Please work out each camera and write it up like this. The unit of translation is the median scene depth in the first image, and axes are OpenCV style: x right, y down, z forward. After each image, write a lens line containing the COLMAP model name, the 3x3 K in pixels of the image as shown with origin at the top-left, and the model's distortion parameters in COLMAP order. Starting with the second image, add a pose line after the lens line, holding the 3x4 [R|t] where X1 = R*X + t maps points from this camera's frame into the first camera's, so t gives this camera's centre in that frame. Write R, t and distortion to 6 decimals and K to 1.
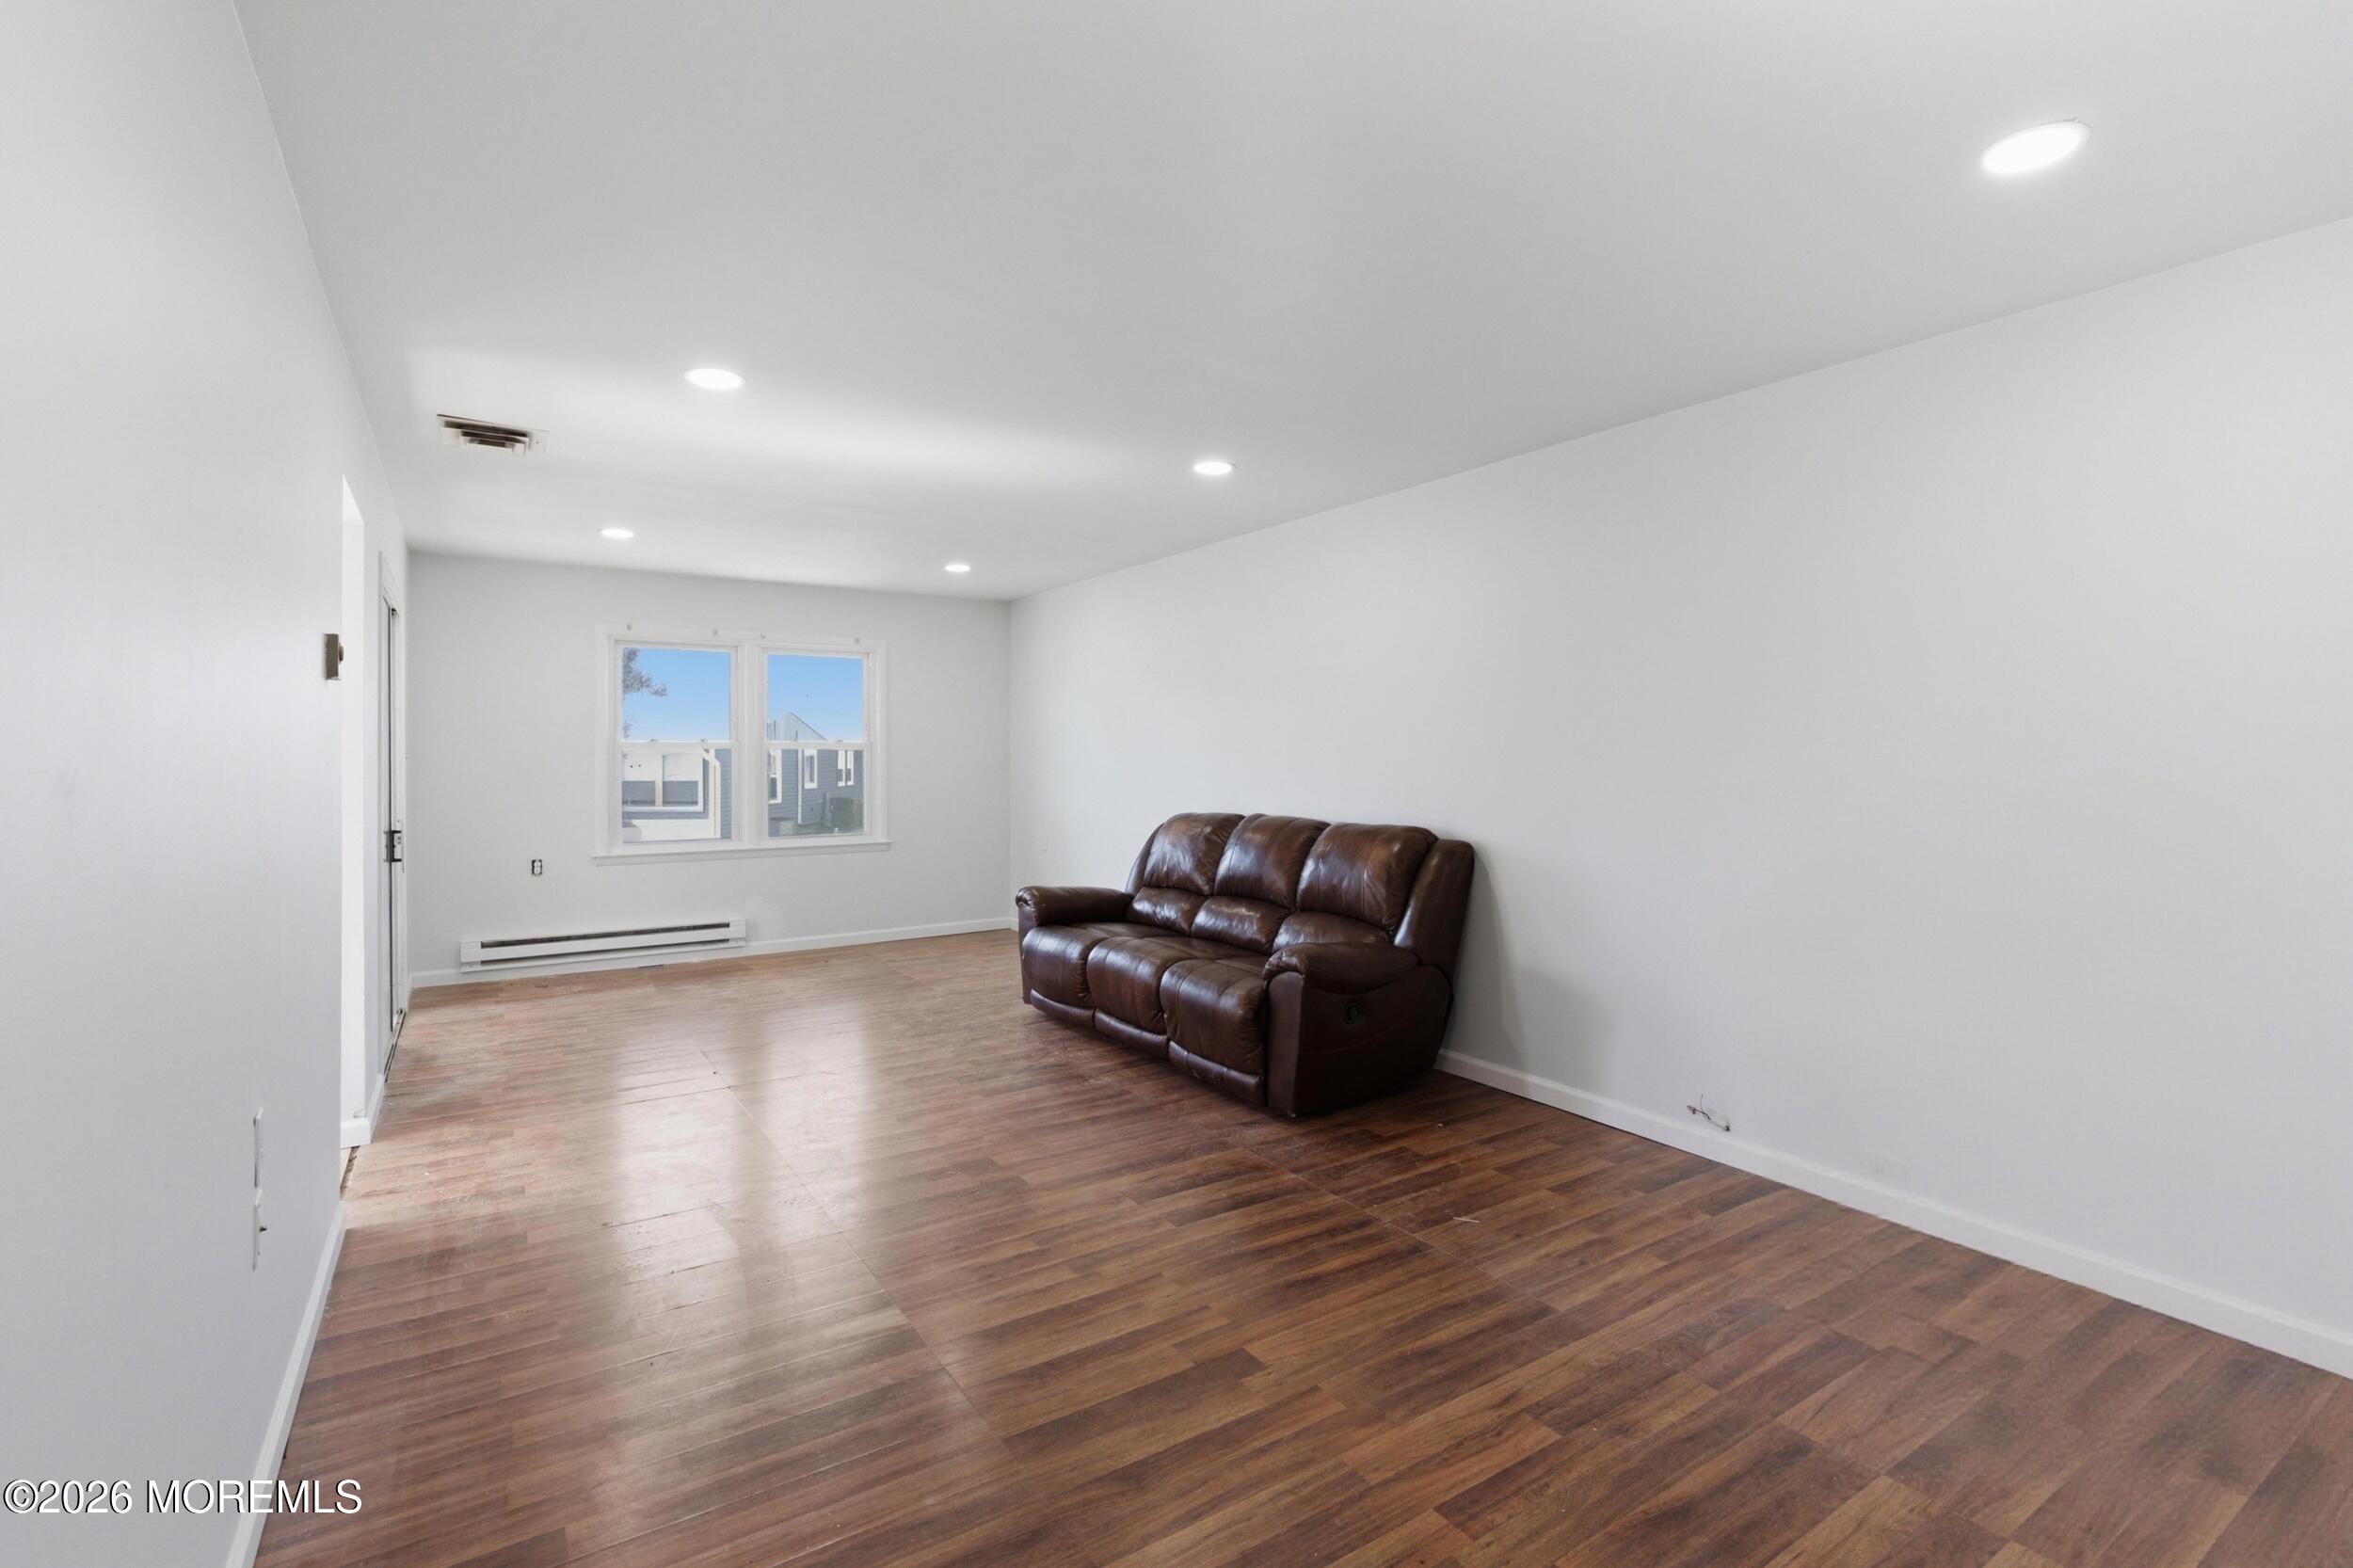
lens RADIAL K [[1076.3, 0, 1176.6], [0, 1076.3, 750.6], [0, 0, 1]] dist [0.003666, 0.000482]
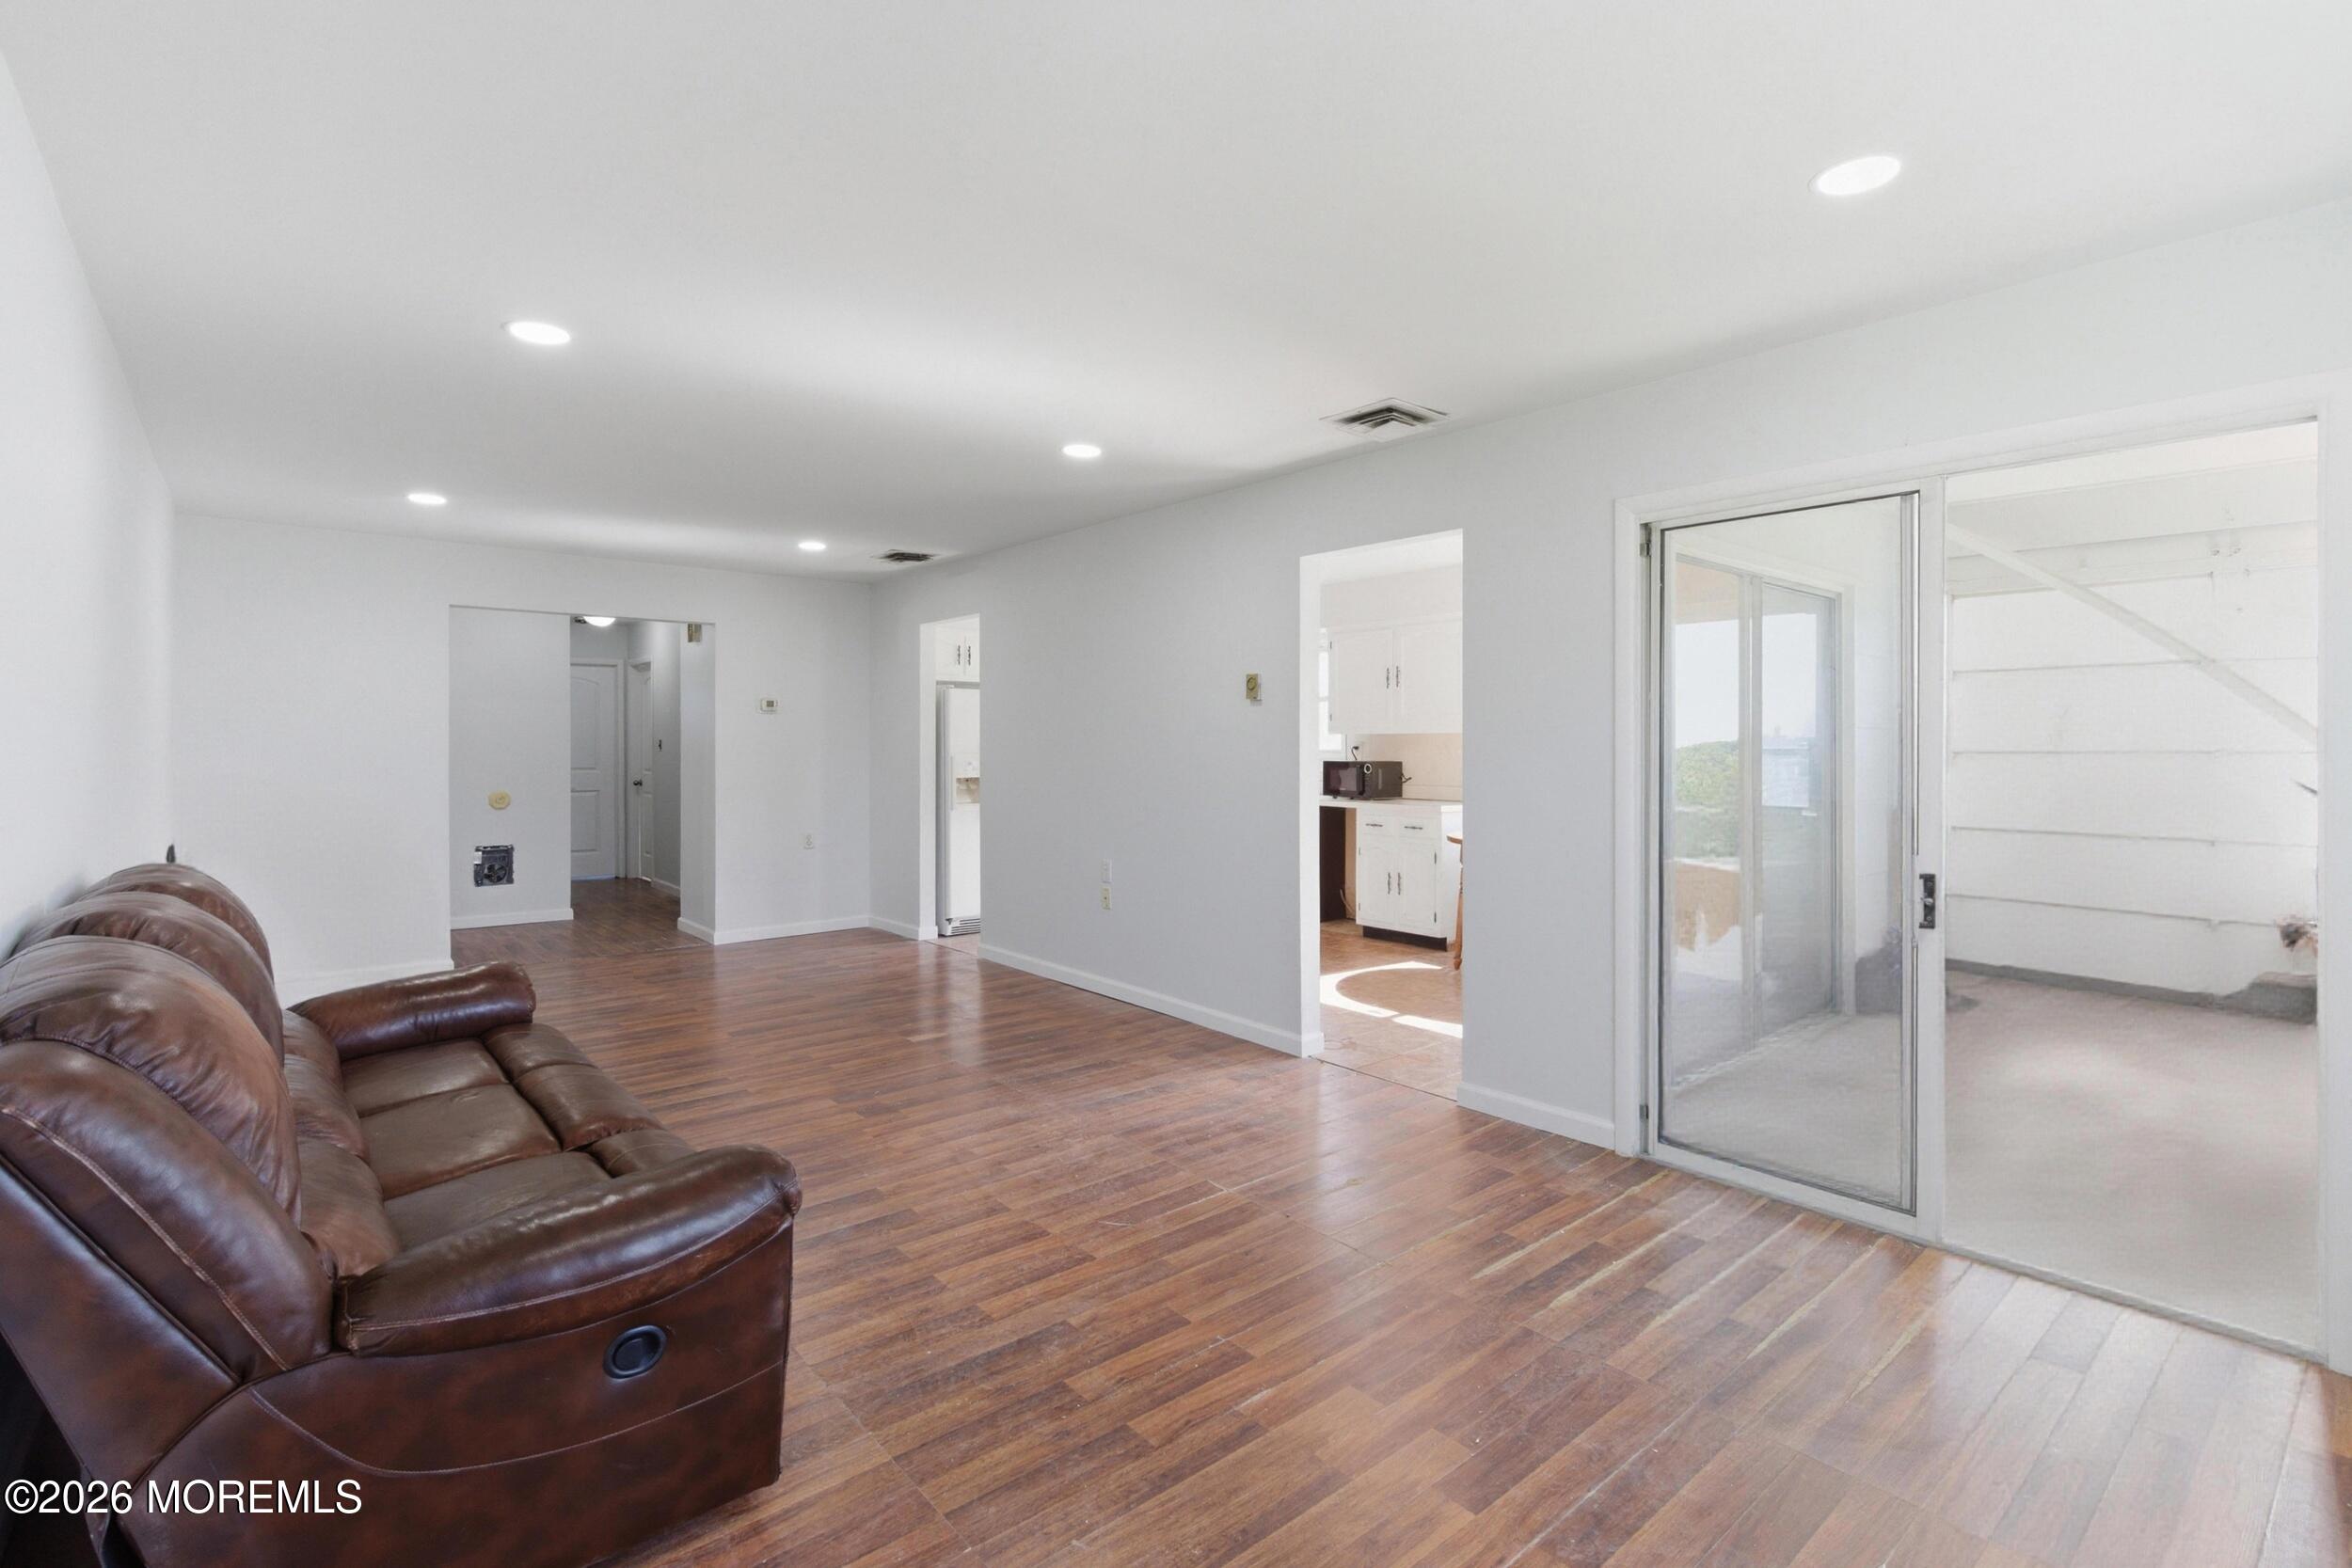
lens RADIAL K [[1075.7, 0, 1168.8], [0, 1075.7, 758.3], [0, 0, 1]] dist [0.003666, 0.000482]
pose [[-0.993748, 0.001673, -0.111637, -0.361099], [0.000222, 0.999915, 0.013006, 0.005153], [0.111649, 0.012900, -0.993664, 2.128253]]
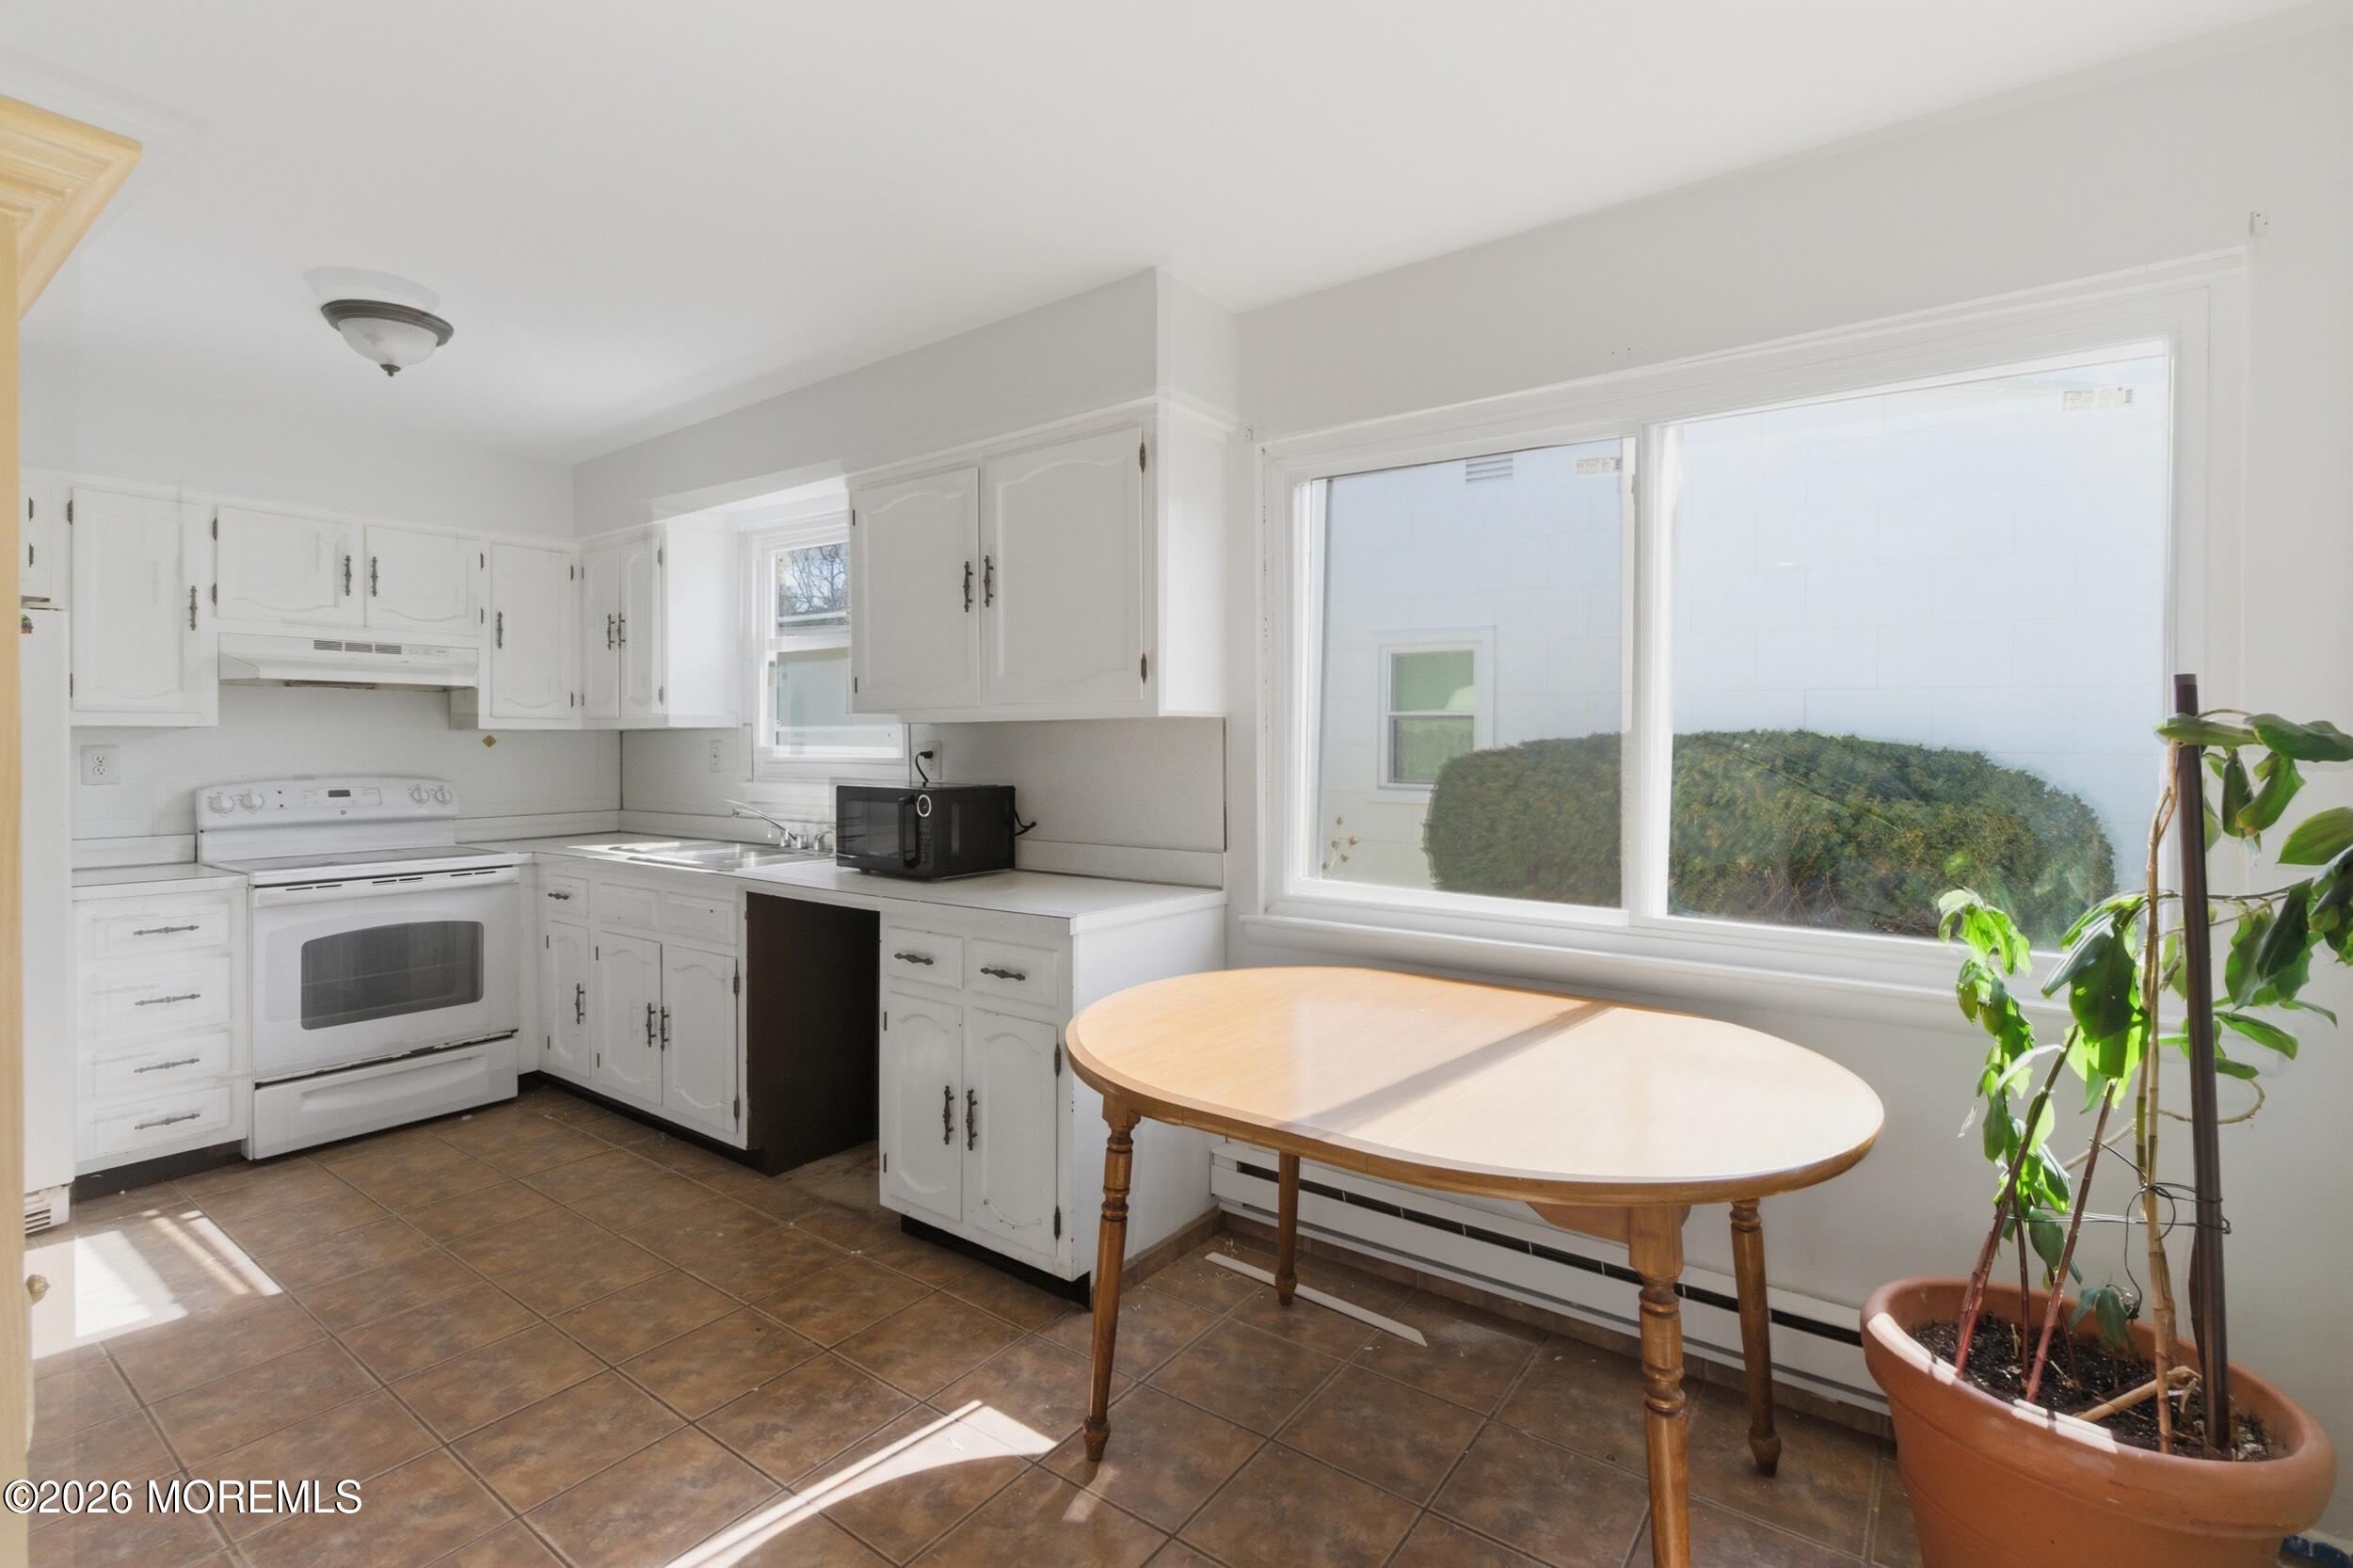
lens RADIAL K [[1076.3, 0, 1184.4], [0, 1076.3, 750.8], [0, 0, 1]] dist [0.003666, 0.000482]
pose [[-0.940446, 0.008162, -0.339845, -0.891722], [0.007250, 0.999966, 0.003955, 0.006904], [0.339866, 0.001255, -0.940473, 0.953930]]
